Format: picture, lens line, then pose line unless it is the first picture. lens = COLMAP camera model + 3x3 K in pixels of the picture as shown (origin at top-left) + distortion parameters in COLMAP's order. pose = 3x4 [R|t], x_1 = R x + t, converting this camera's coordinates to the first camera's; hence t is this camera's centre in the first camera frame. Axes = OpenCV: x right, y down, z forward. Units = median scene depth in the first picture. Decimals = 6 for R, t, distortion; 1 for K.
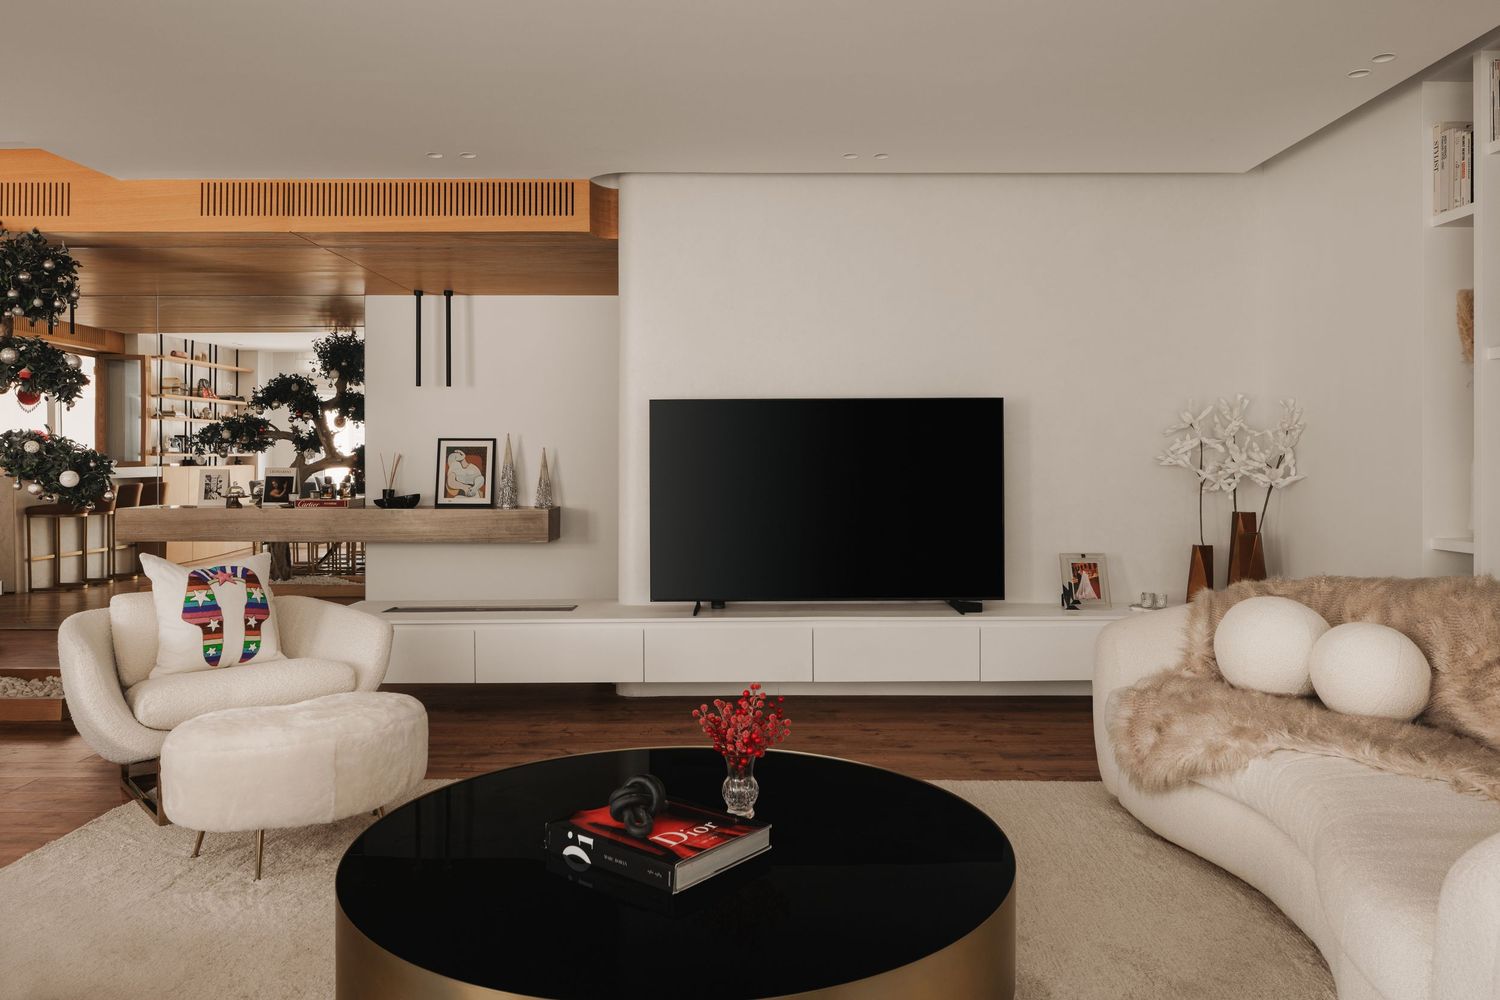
lens RADIAL K [[1043.6, 0, 750.0], [0, 1043.6, 500.0], [0, 0, 1]] dist [-0.027204, -0.001060]
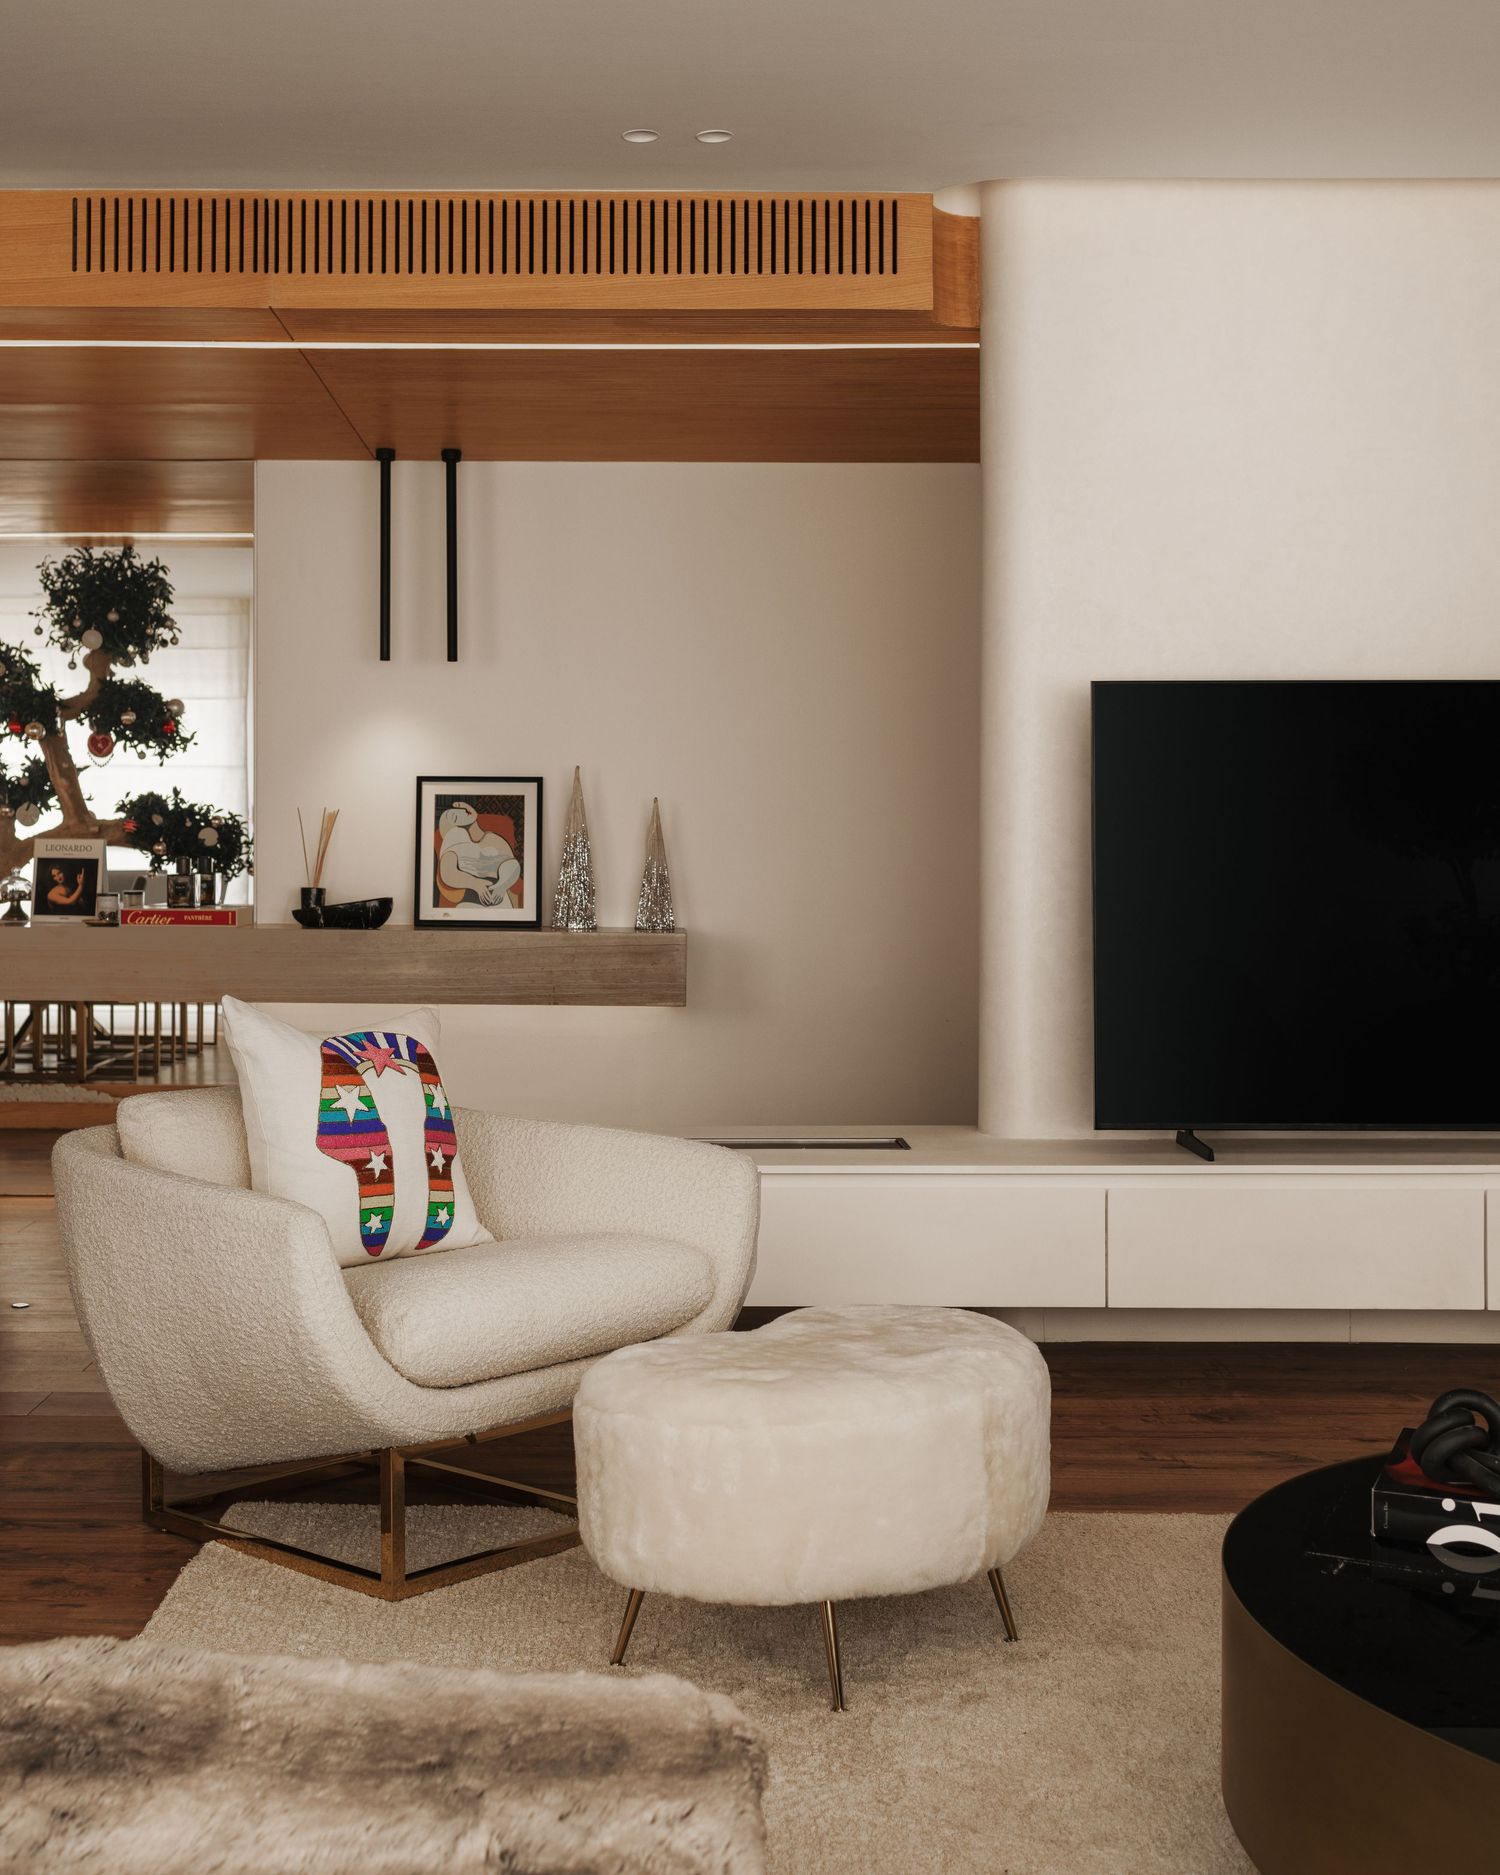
lens RADIAL K [[2283.7, 0, 572.3], [0, 2283.7, 914.3], [0, 0, 1]] dist [-0.009626, 0.000170]
pose [[0.999691, 0.005790, -0.024153, -0.211061], [-0.006073, 0.999913, -0.011680, 0.012286], [0.024084, 0.011823, 0.999640, 0.007772]]
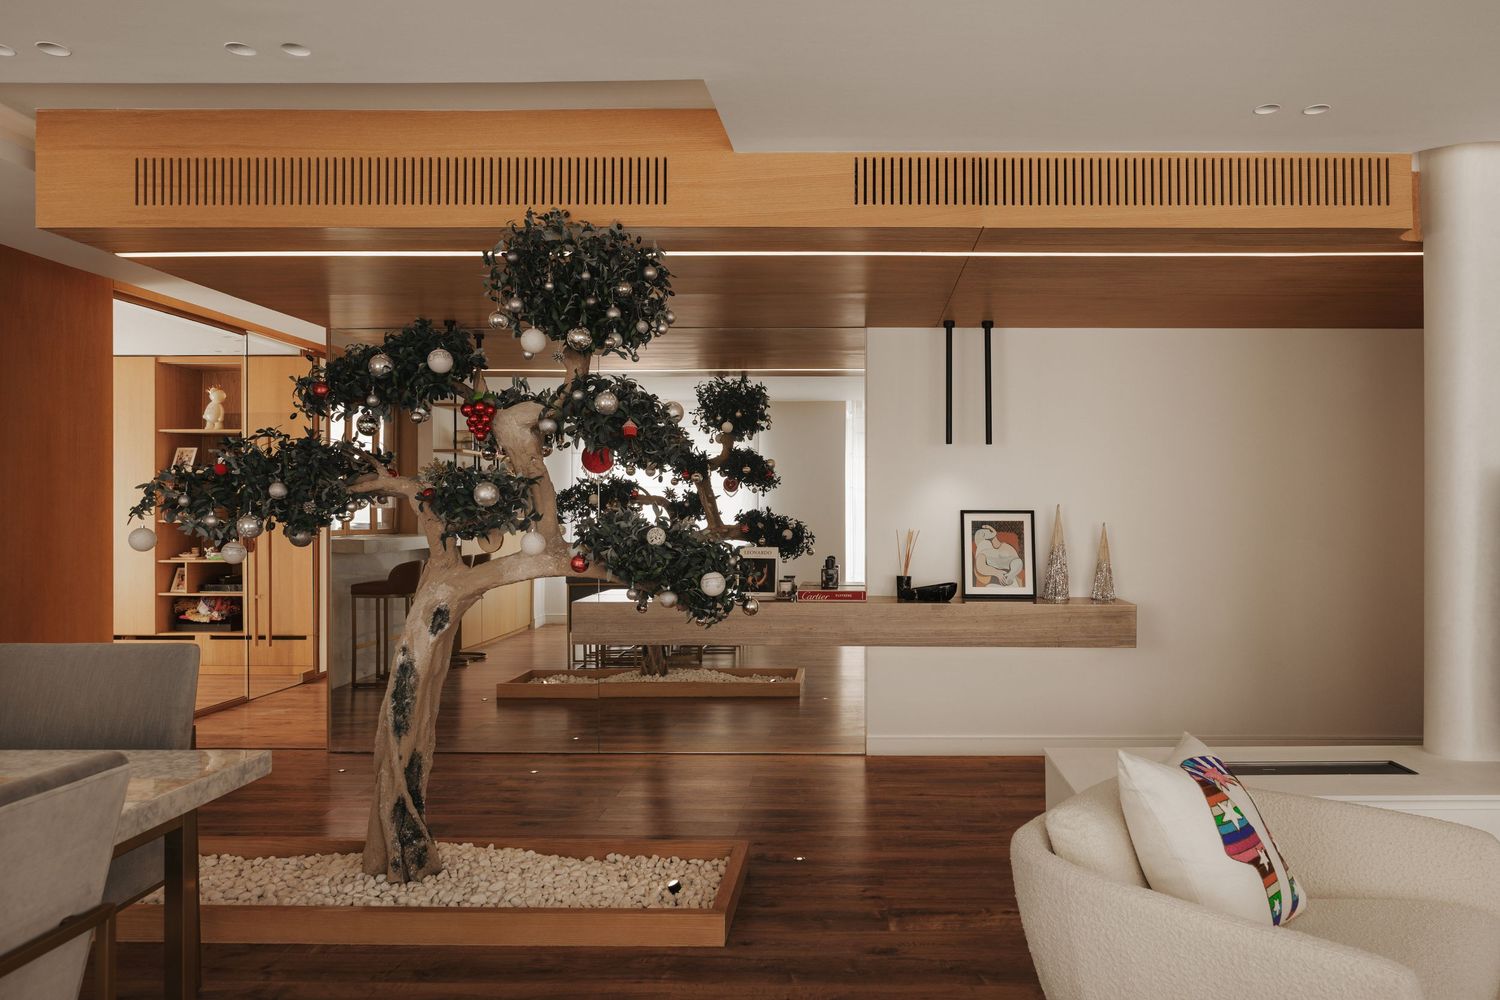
lens RADIAL K [[1041.4, 0, 811.2], [0, 1041.4, 529.0], [0, 0, 1]] dist [-0.029628, 0.000300]
pose [[0.999581, 0.000261, -0.028941, -0.395903], [-0.000828, 0.999808, -0.019594, -0.030309], [0.028930, 0.019609, 0.999389, 0.219284]]
